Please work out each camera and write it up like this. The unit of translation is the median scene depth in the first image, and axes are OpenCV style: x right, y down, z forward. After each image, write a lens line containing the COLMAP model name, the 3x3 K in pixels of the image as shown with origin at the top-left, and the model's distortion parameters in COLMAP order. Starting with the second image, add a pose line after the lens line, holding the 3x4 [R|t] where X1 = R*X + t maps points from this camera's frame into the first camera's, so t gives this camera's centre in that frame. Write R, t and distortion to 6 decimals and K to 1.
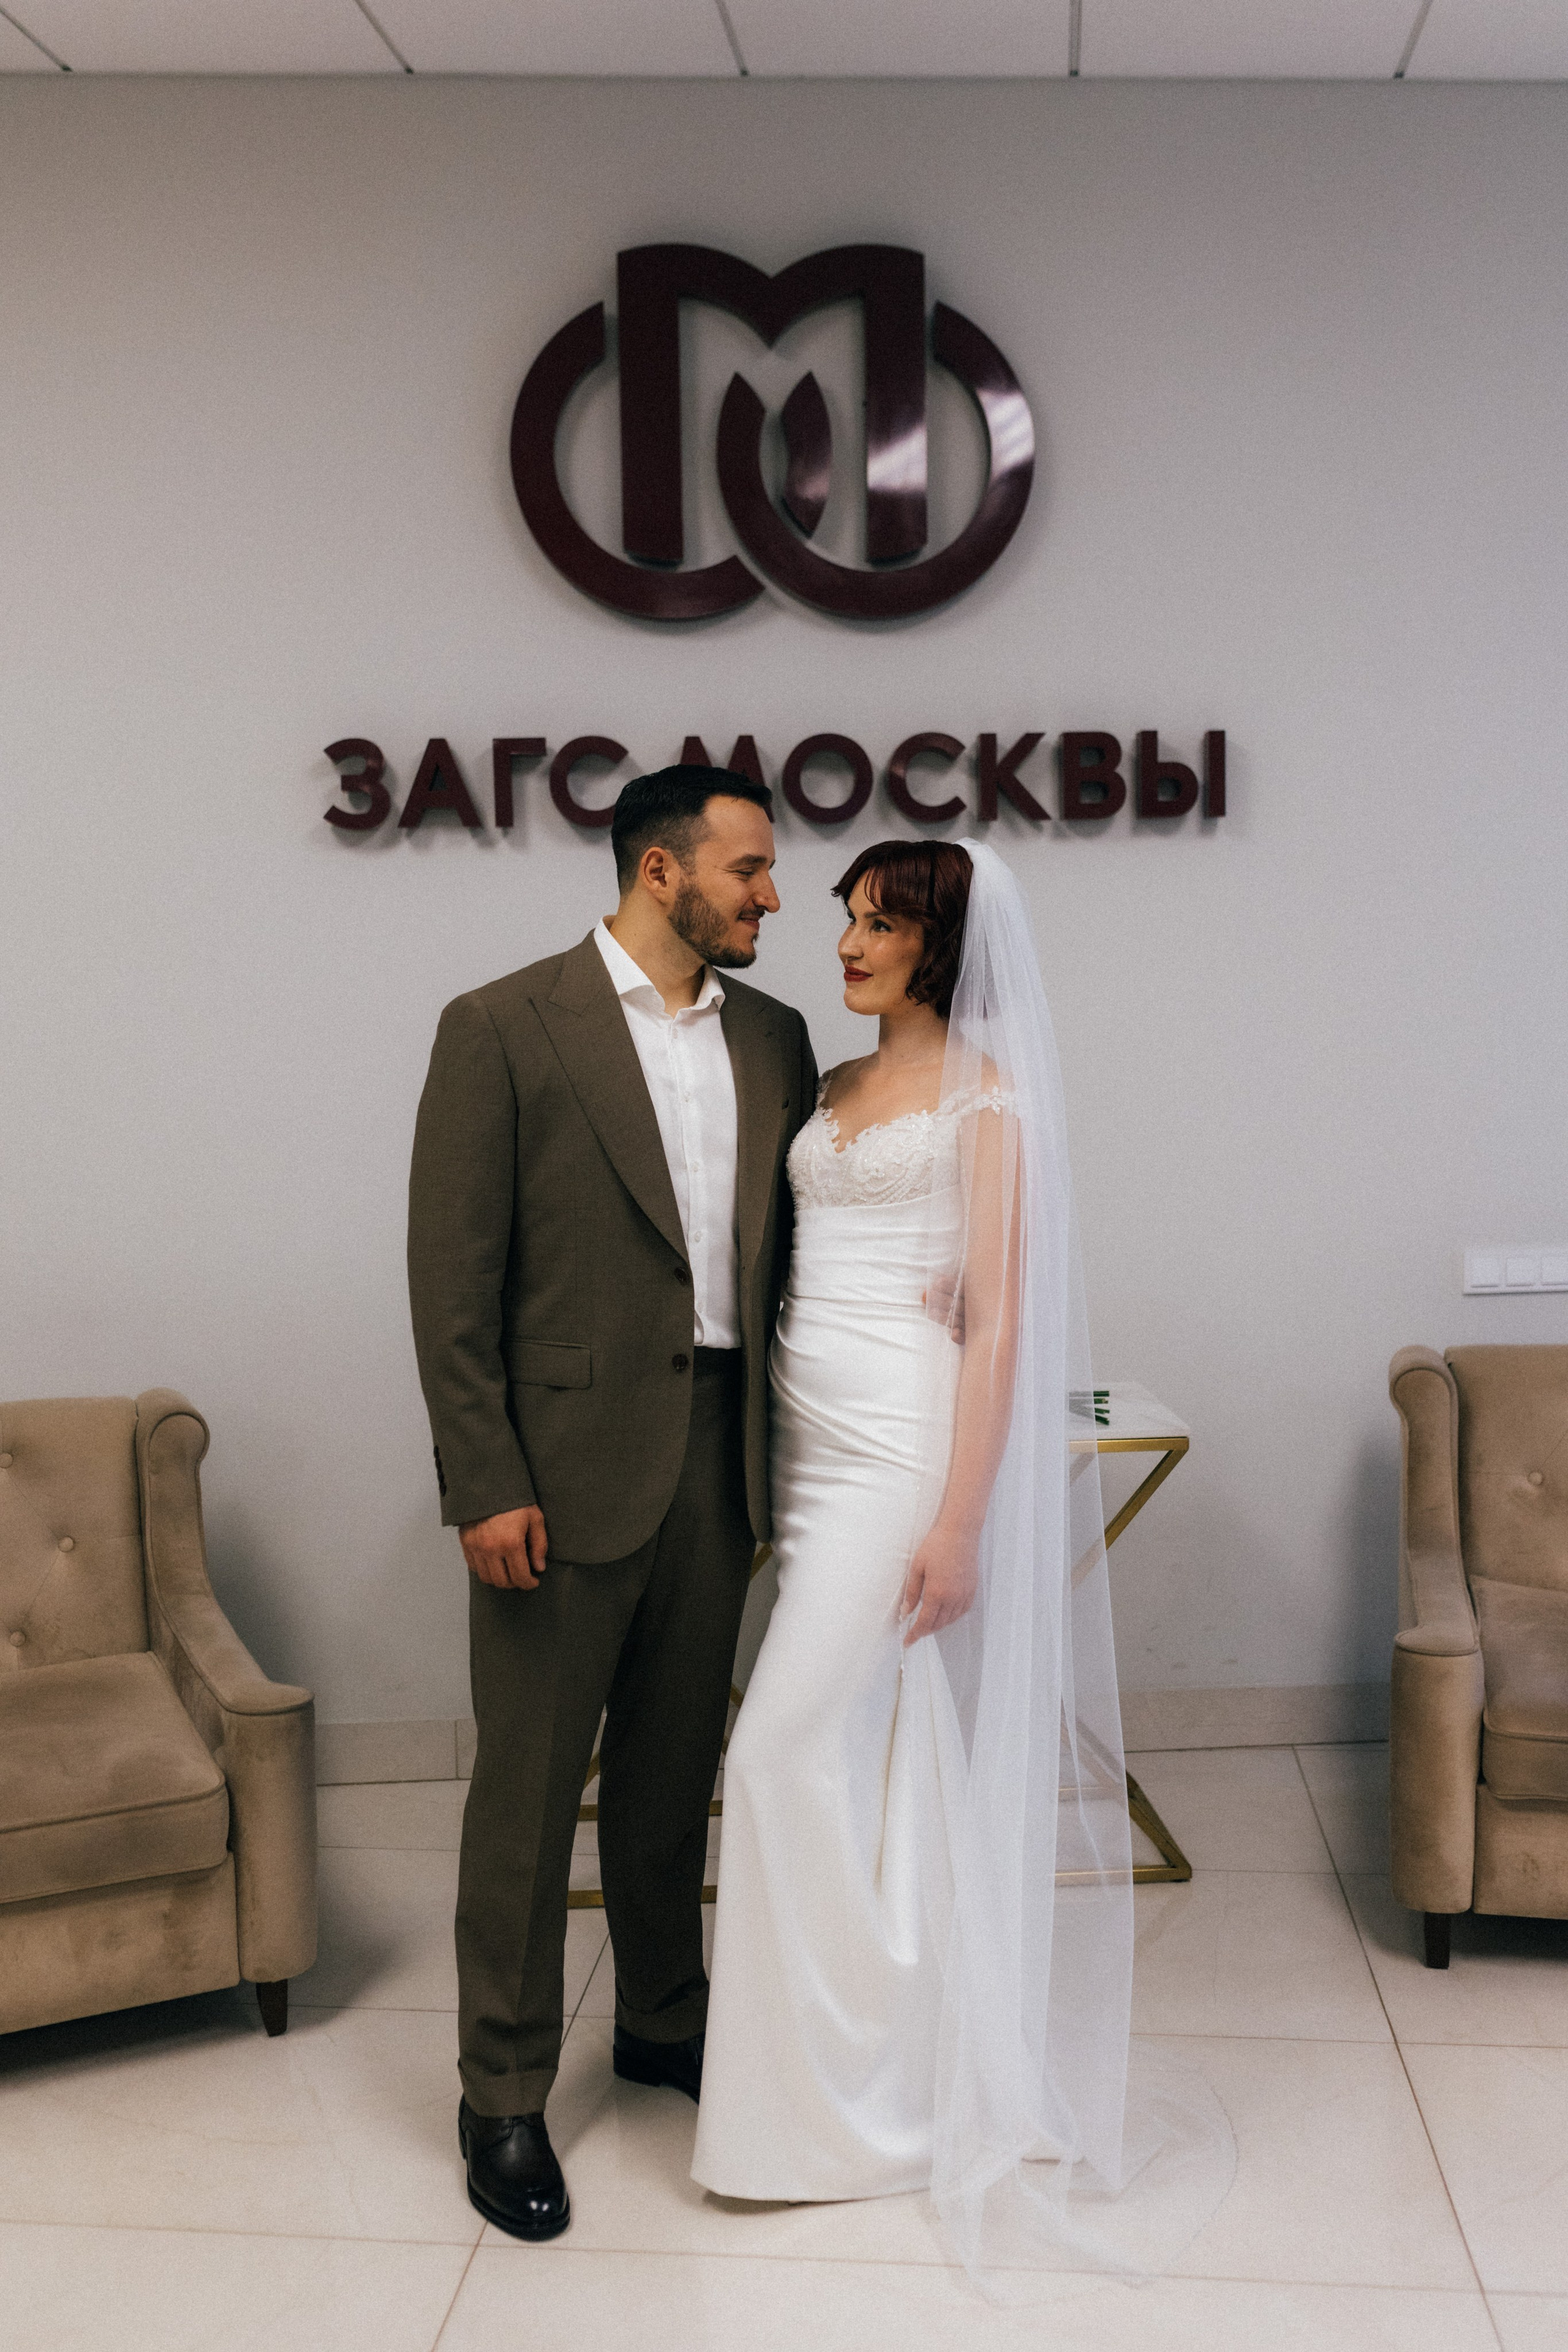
lens RADIAL K [[2192.4, 0, 777.2], [0, 2192.4, 1164.2], [0, 0, 1]] dist [-0.012488, 0.000000]
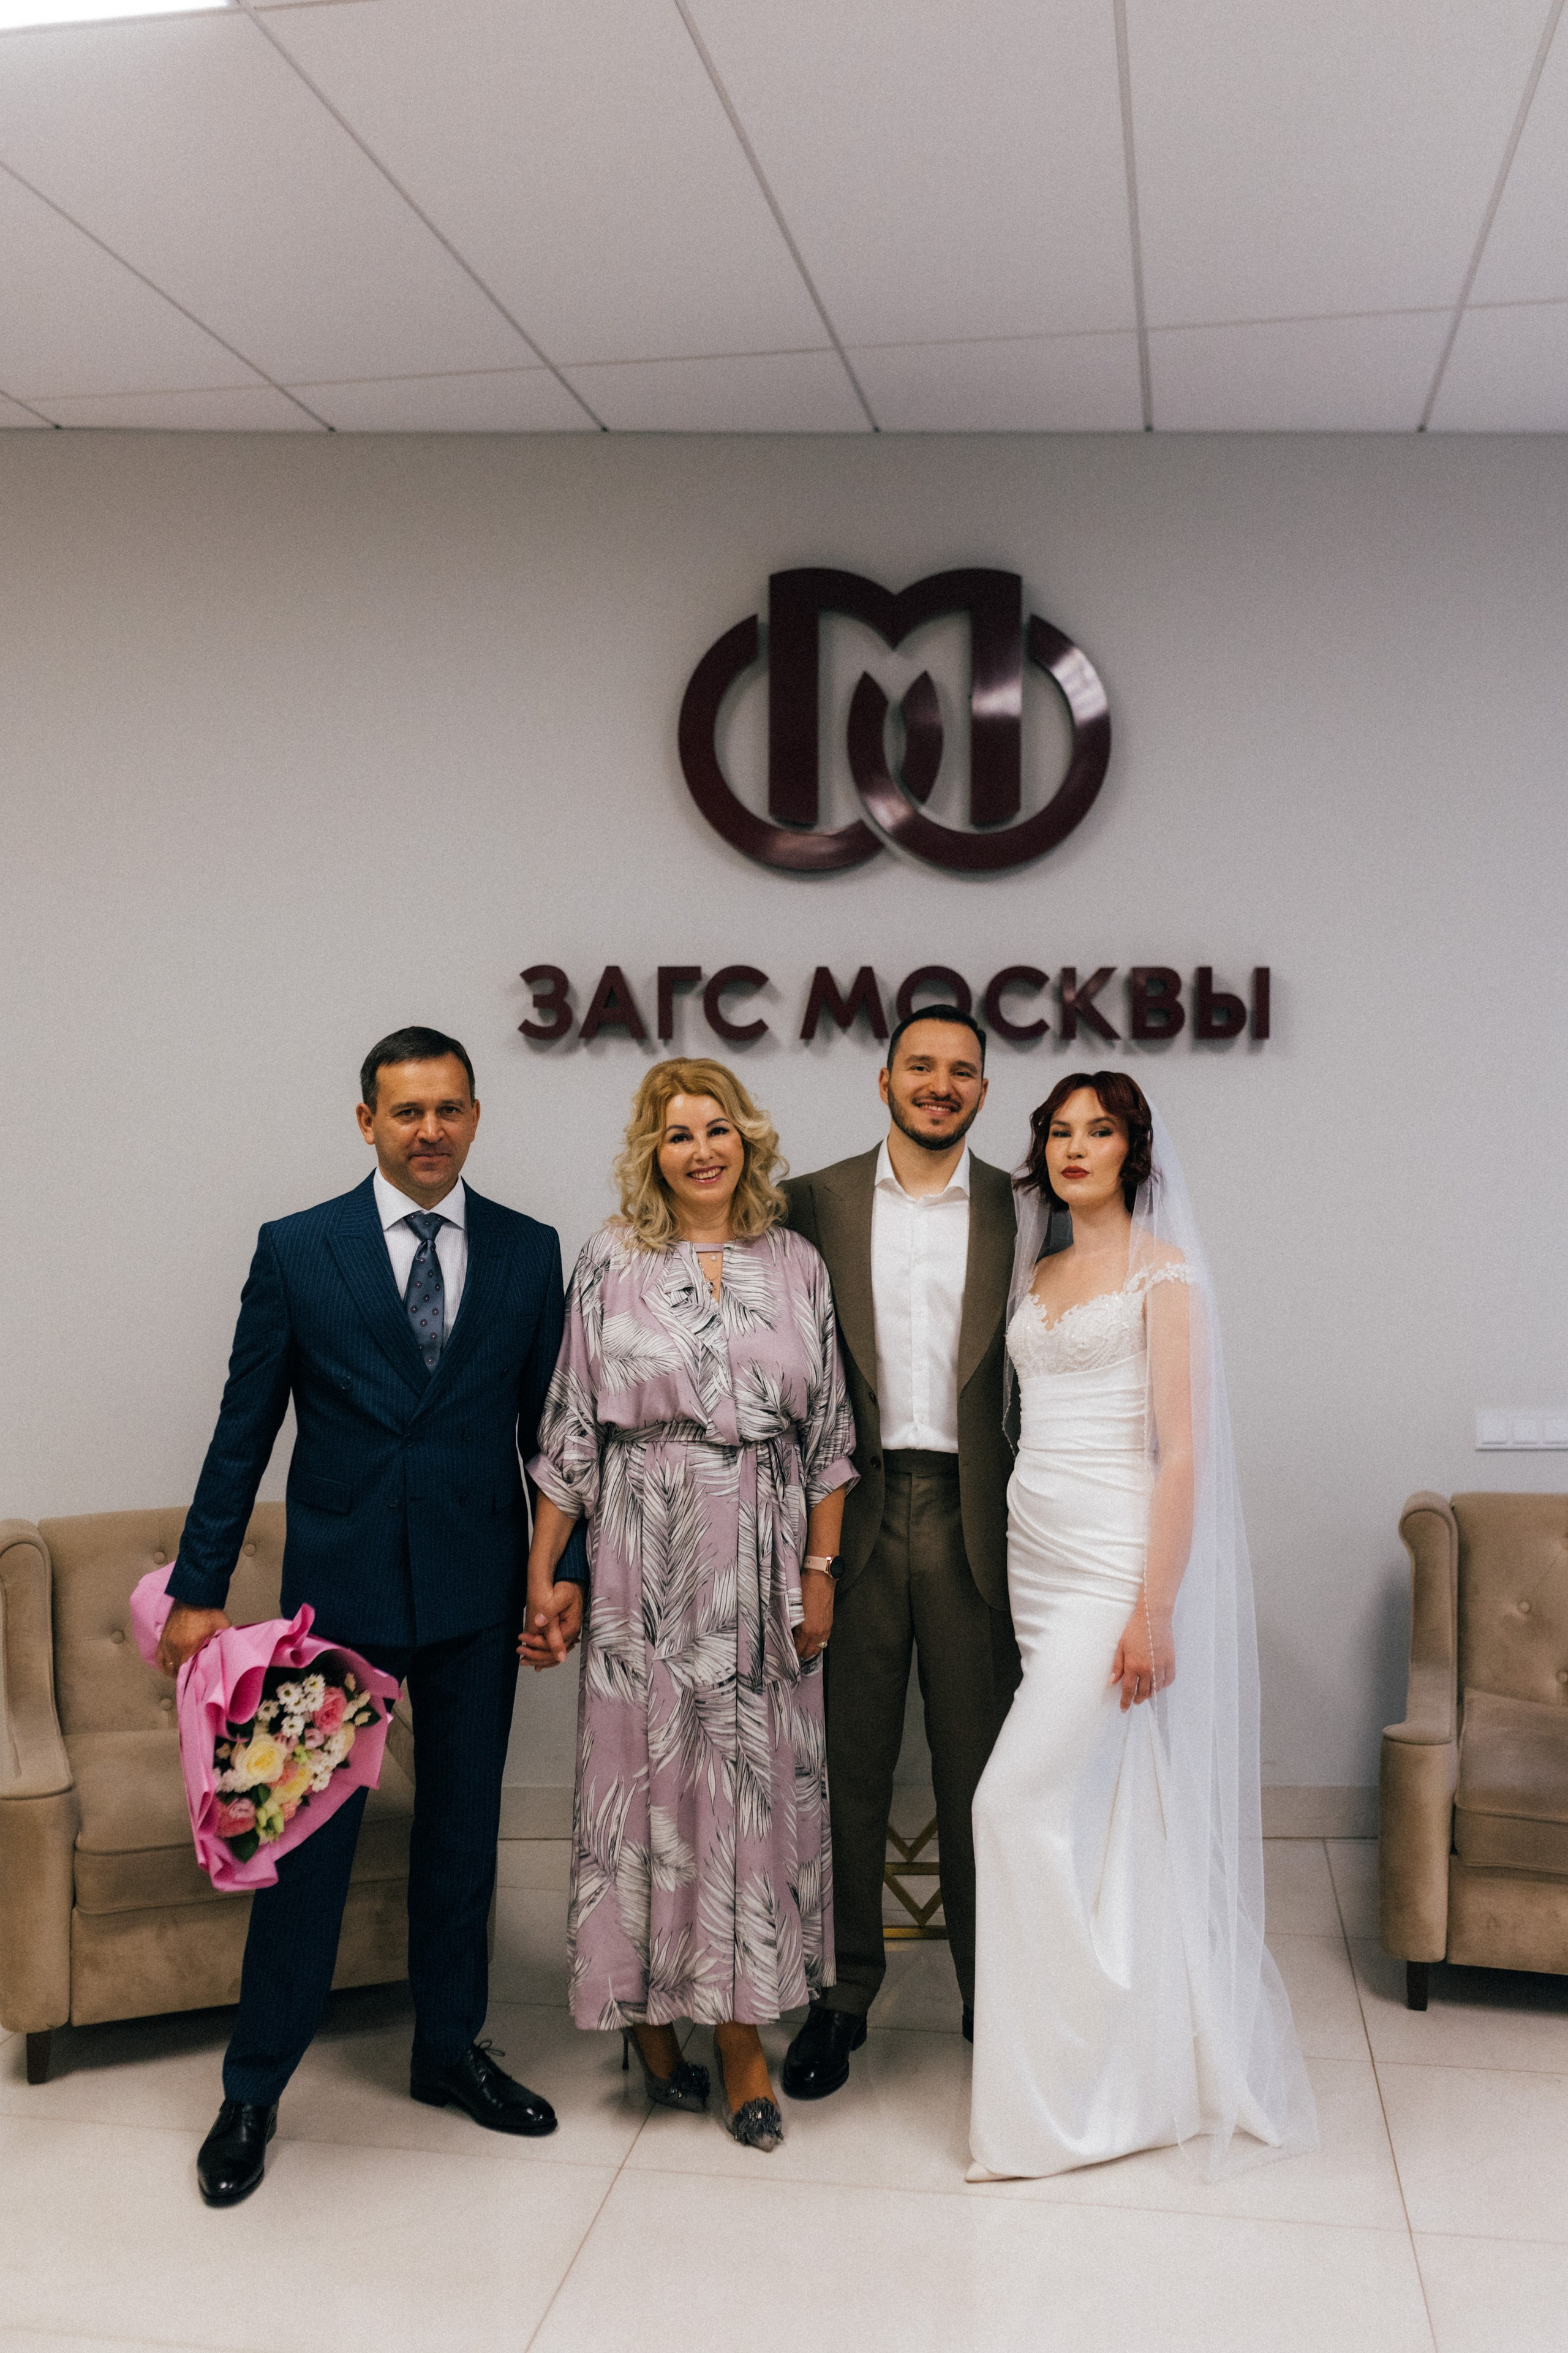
lens RADIAL K [[2193.1, 0, 787.9], [0, 2193.1, 1199.9], [0, 0, 1]] dist [-0.012488, 0.000000]
pose [[0.998056, 0.020615, -0.058816, 0.016319], [-0.023738, 0.998317, -0.052911, -0.002786], [0.057626, 0.054204, 0.996866, -0.200831]]
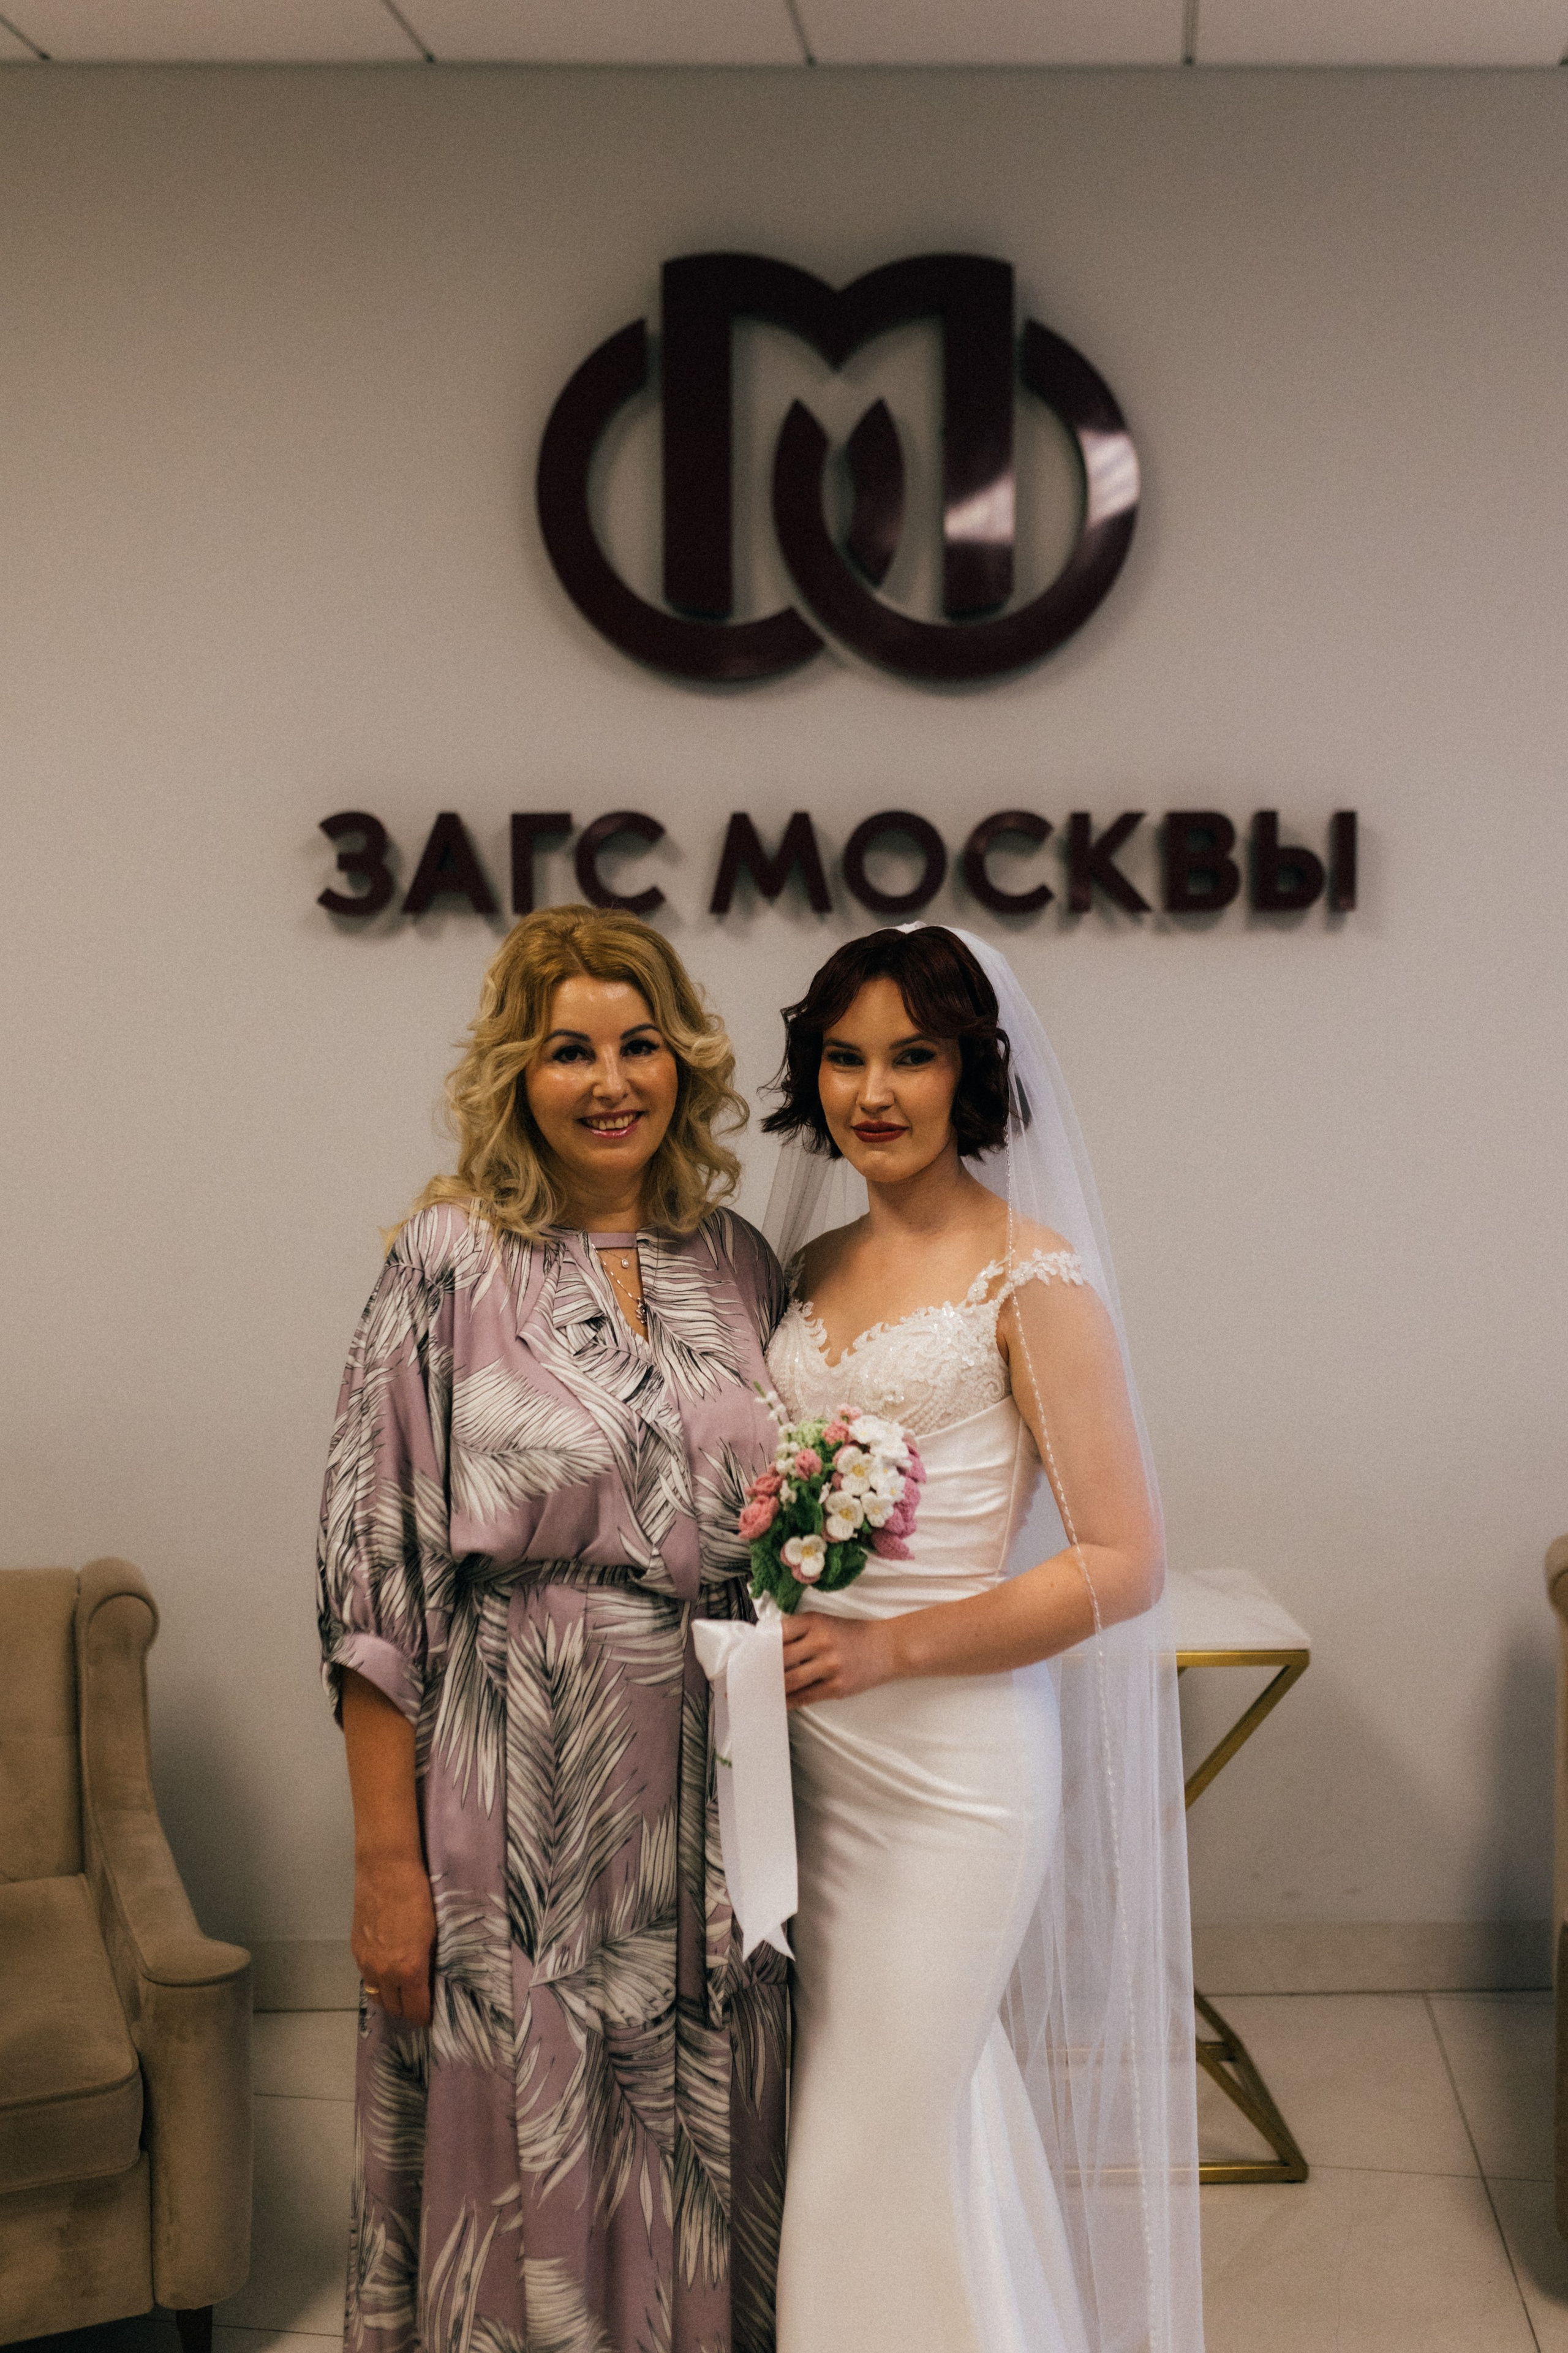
lens RADIAL K [[2193.1, 0, 781.3], [0, 2193.1, 1161.3], [0, 0, 1]] dist [-0.012488, 0.000000]
pose [[0.999109, 0.015233, -0.039370, 0.014444], [-0.016433, 0.999405, -0.030339, -0.030921], [0.038884, 0.030958, 0.998764, 0.136373]]
